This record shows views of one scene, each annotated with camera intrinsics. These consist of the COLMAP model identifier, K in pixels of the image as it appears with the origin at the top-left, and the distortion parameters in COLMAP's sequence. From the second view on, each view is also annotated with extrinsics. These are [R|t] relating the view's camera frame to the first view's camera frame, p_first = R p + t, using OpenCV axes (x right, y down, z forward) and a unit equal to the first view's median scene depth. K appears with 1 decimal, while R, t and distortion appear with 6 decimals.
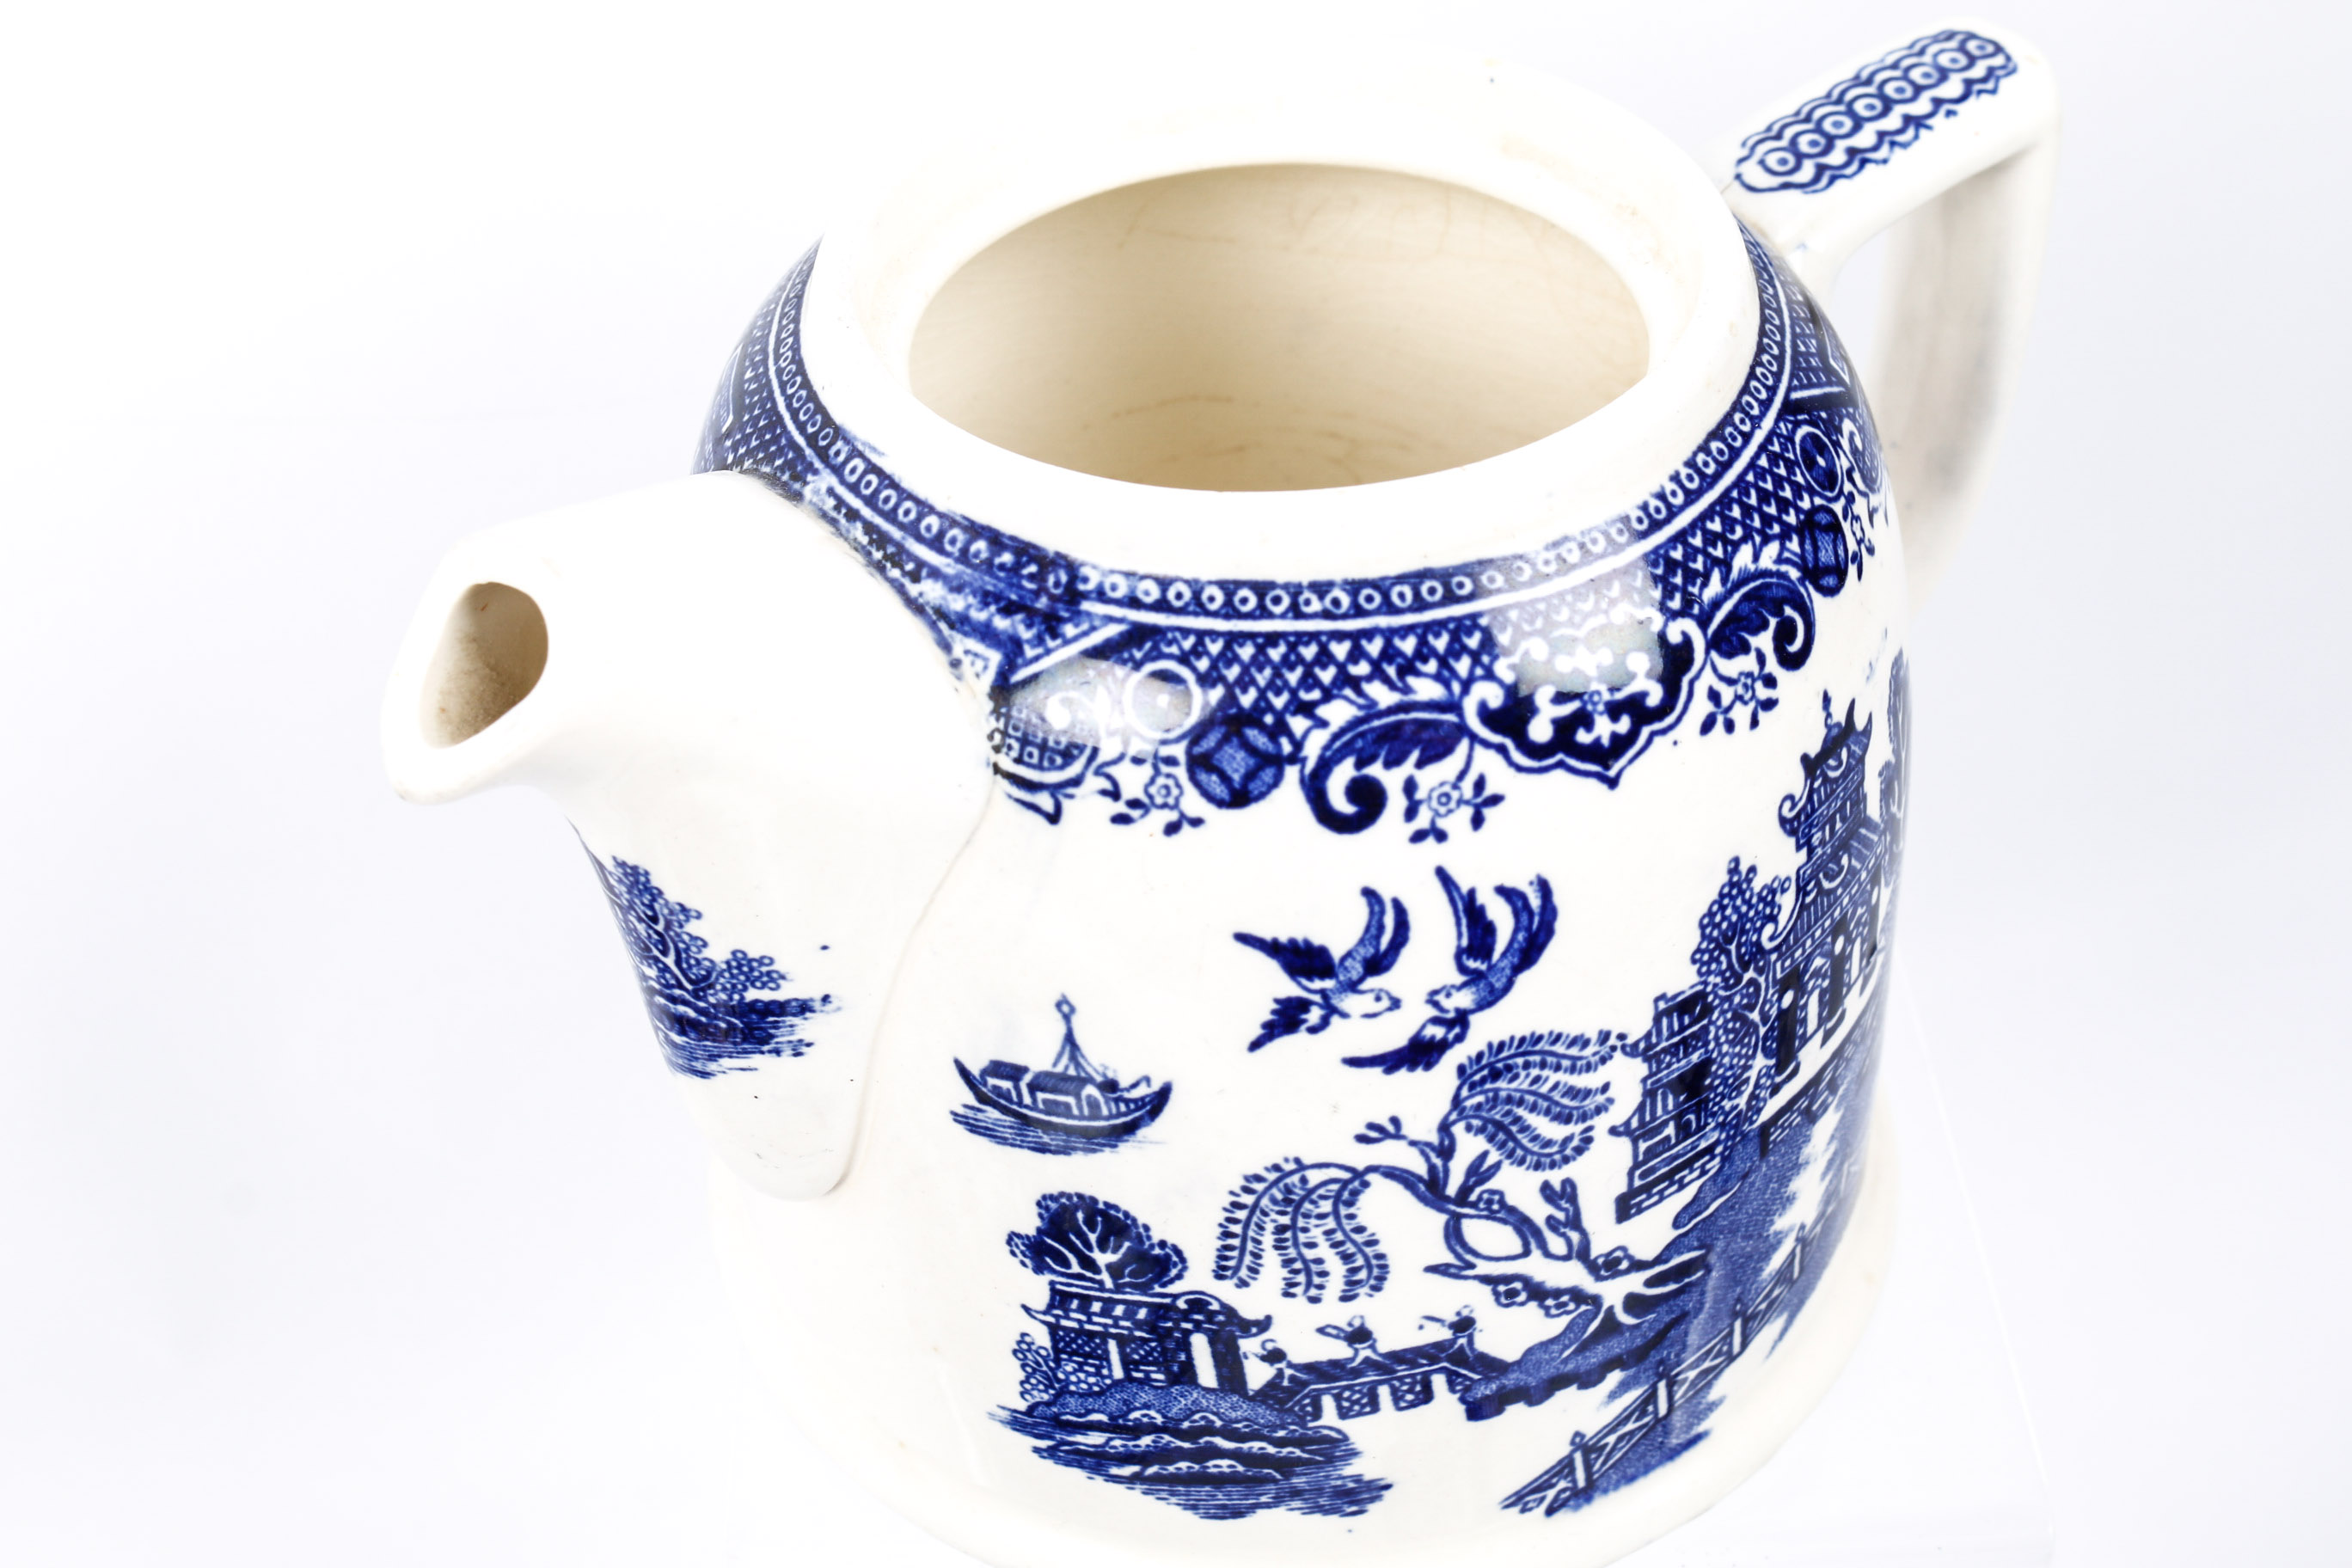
lens RADIAL K [[3360.3, 0, 1178.7], [0, 3360.3, 778.9], [0, 0, 1]] dist [-0.095189, 0.000000]
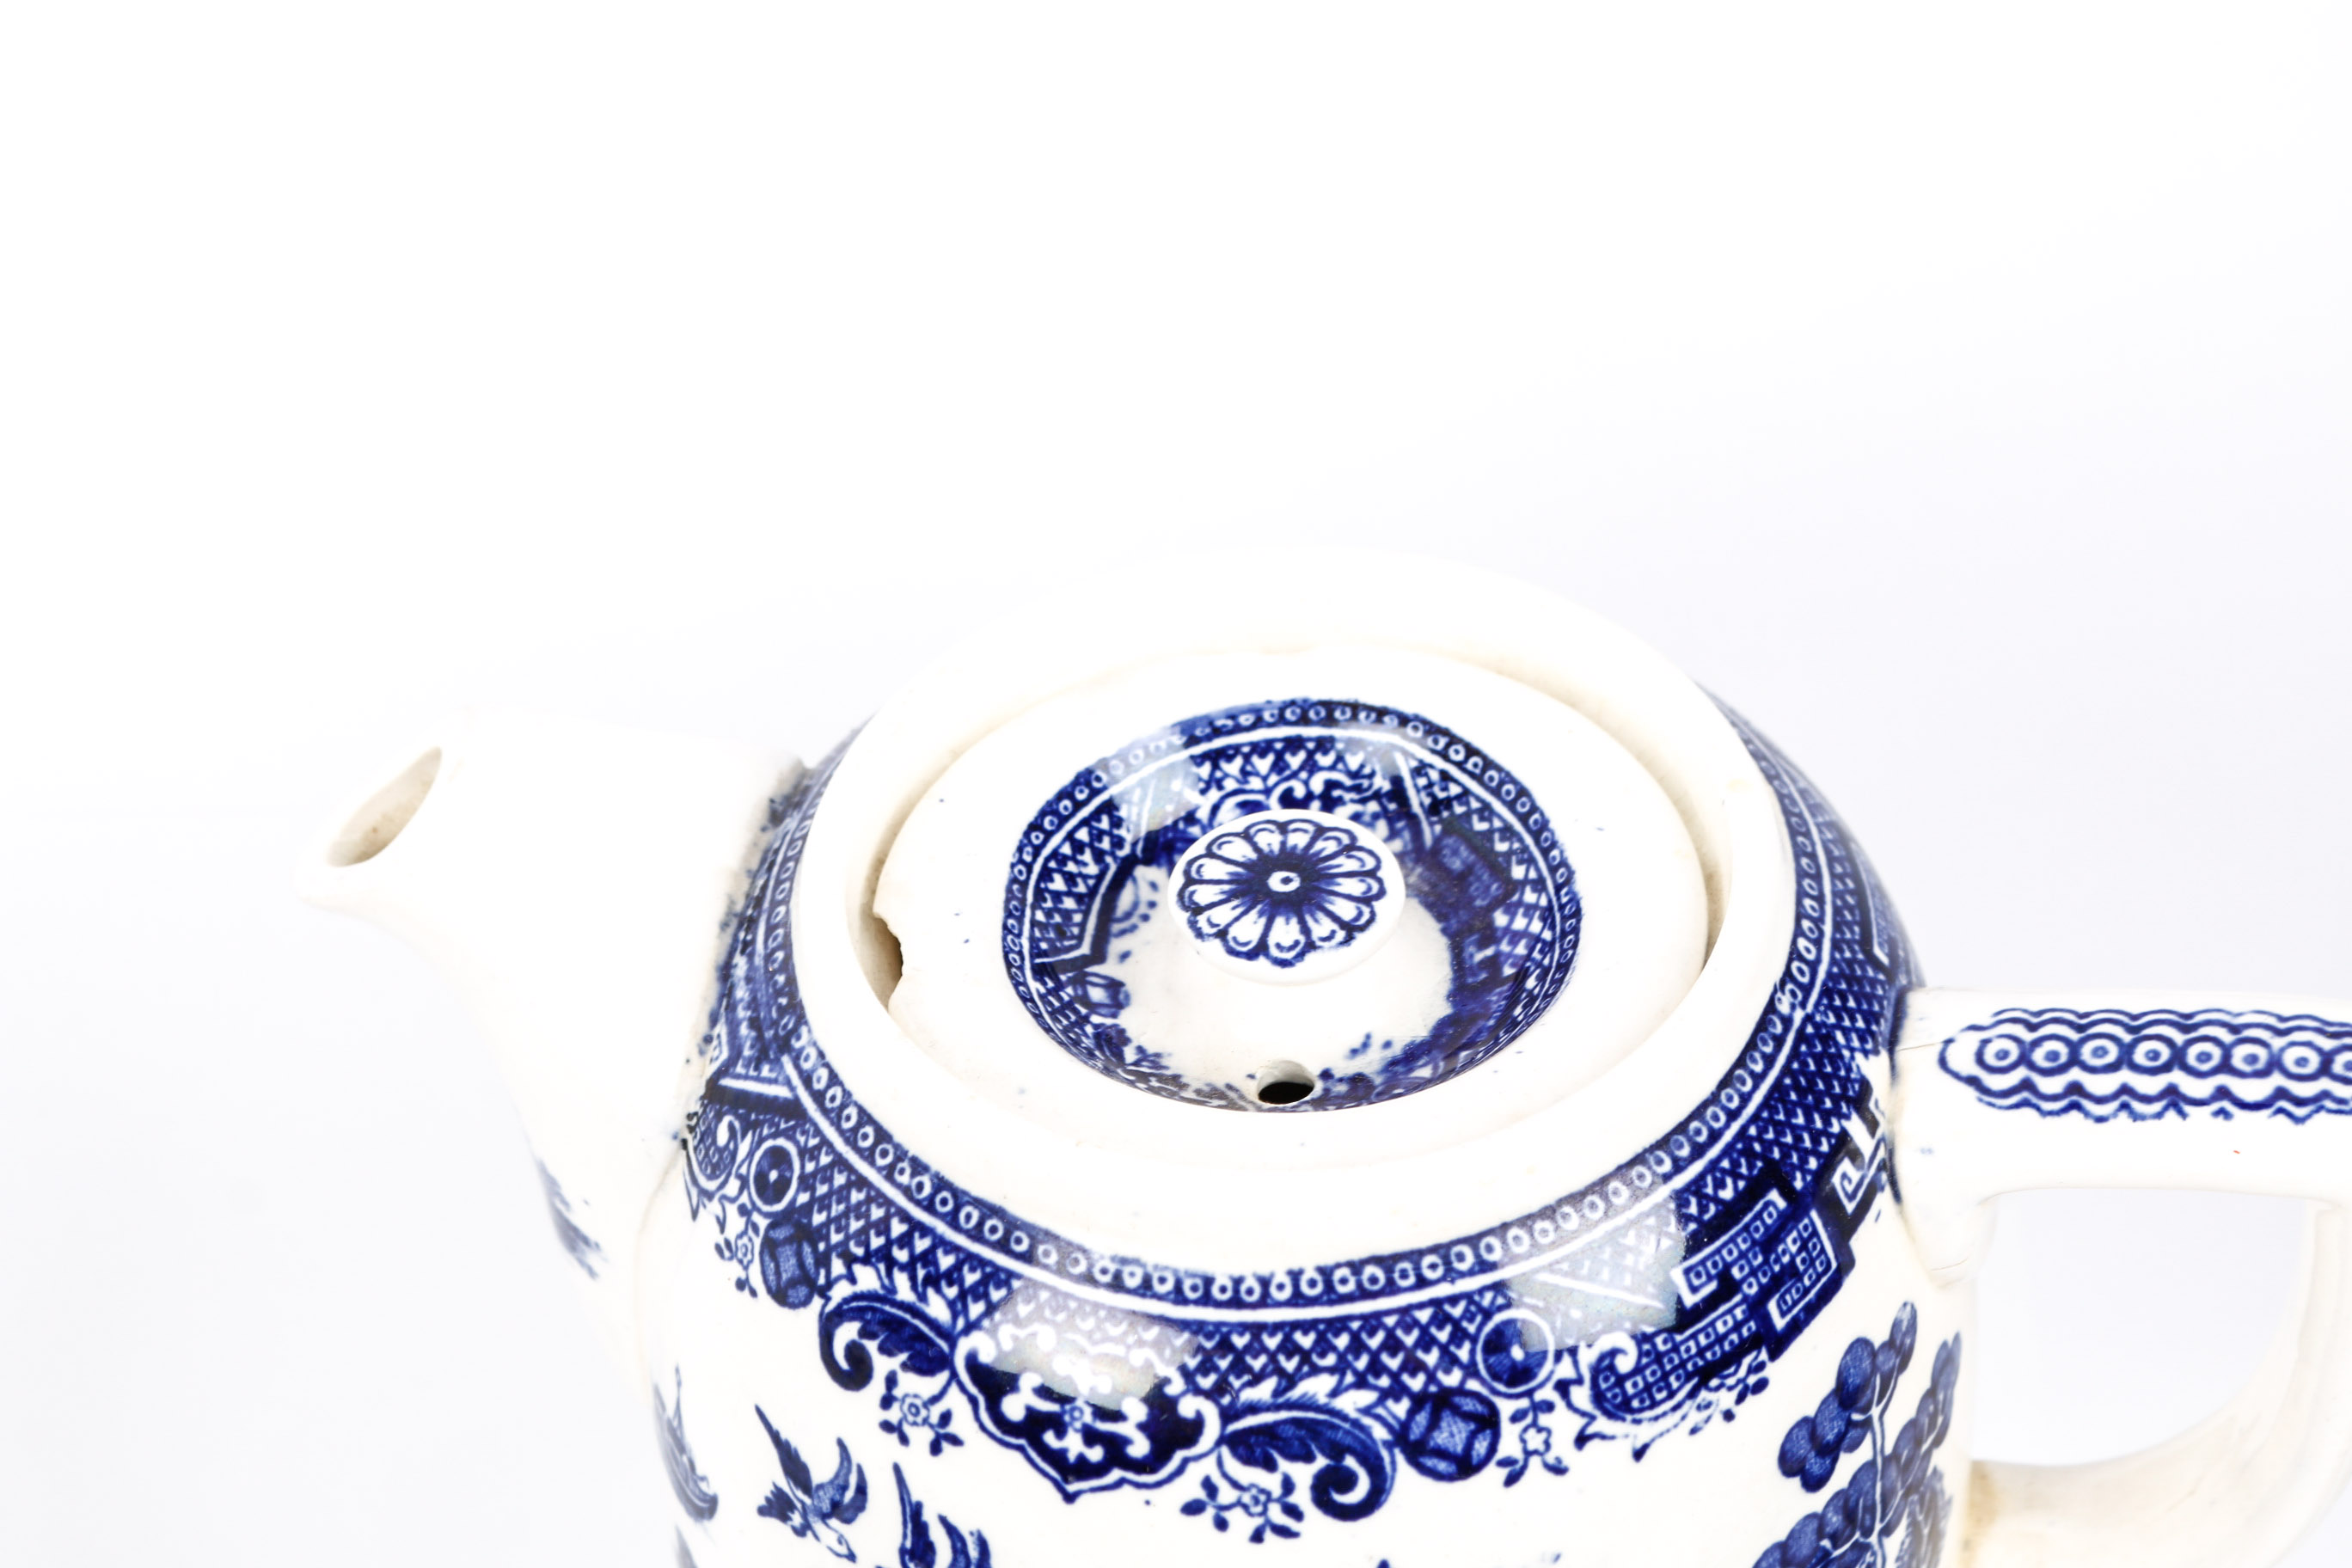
lens RADIAL K [[5055.4, 0, 1181.7], [0, 5055.4, 783.3], [0, 0, 1]] dist [0.022454, 0.000000]
pose [[0.669981, 0.501829, -0.547077, 0.833567], [-0.464379, 0.858245, 0.218558, -0.503117], [0.579205, 0.107621, 0.808047, -0.192794]]
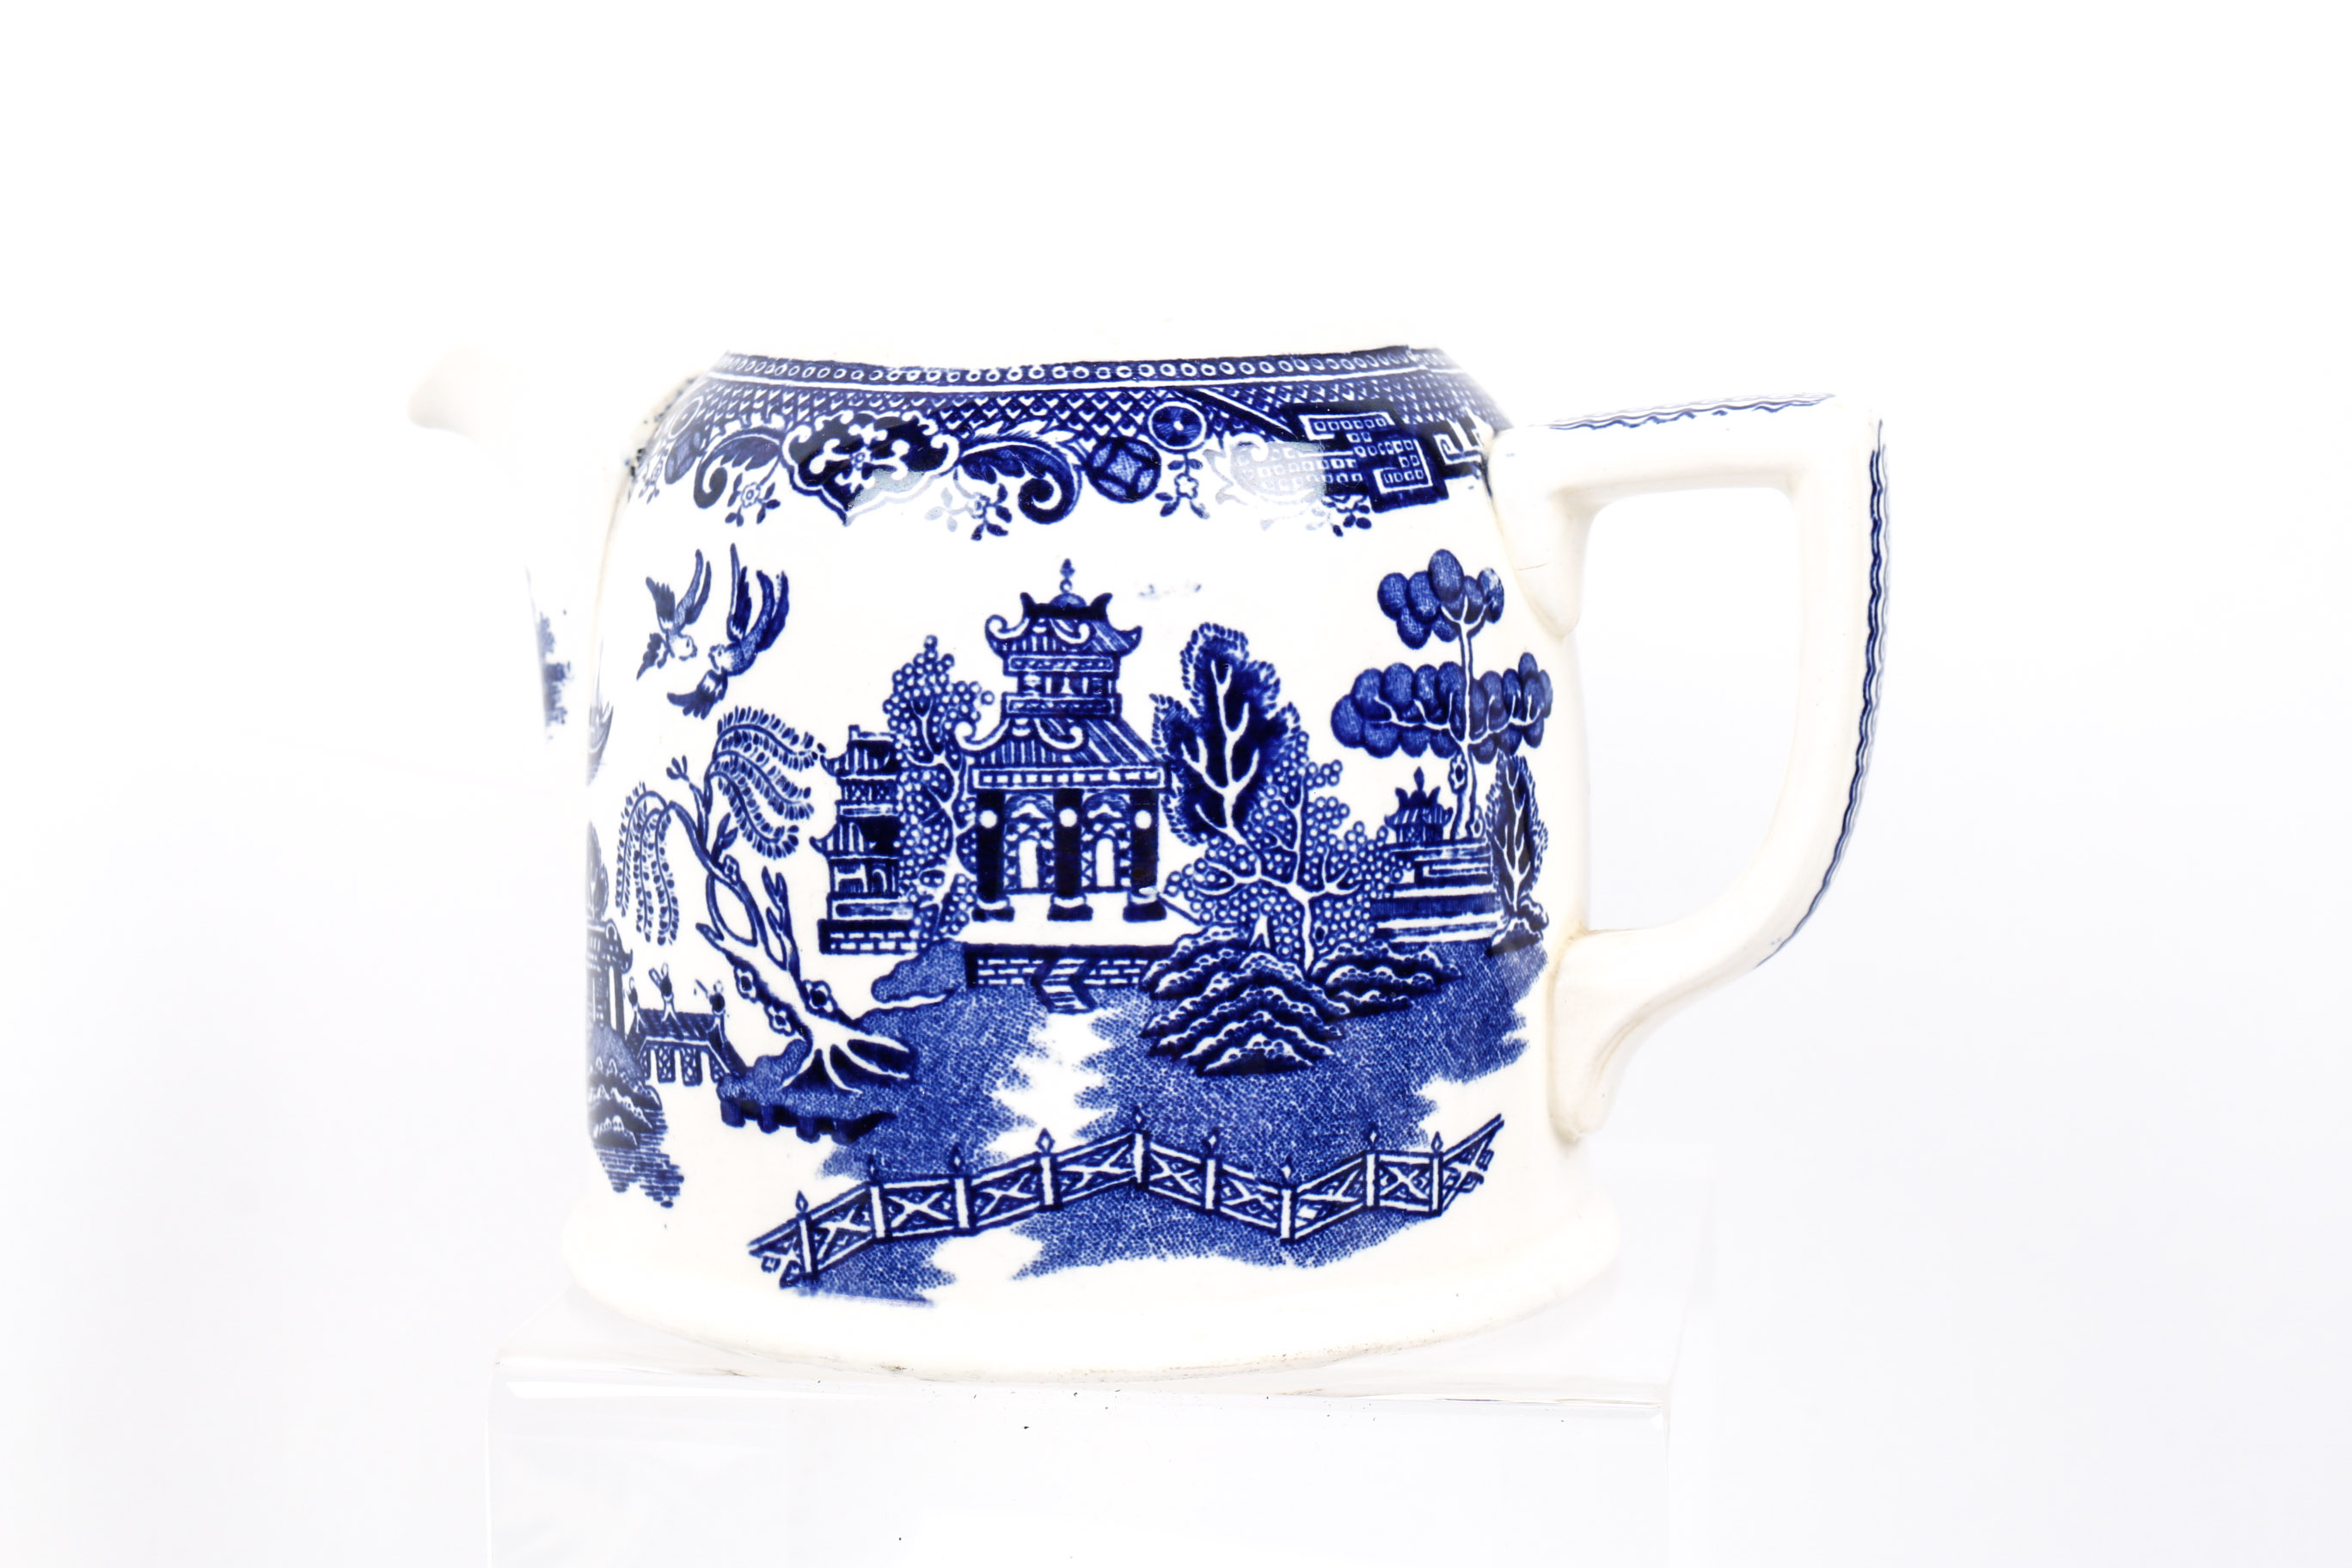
lens RADIAL K [[4508.0, 0, 1170.7], [0, 4508.0, 781.1], [0, 0, 1]] dist [-0.153584, 0.000000]
pose [[0.575890, 0.144398, -0.804674, 1.630257], [-0.540019, 0.806166, -0.241816, 0.440451], [0.613783, 0.573799, 0.542241, 0.155548]]
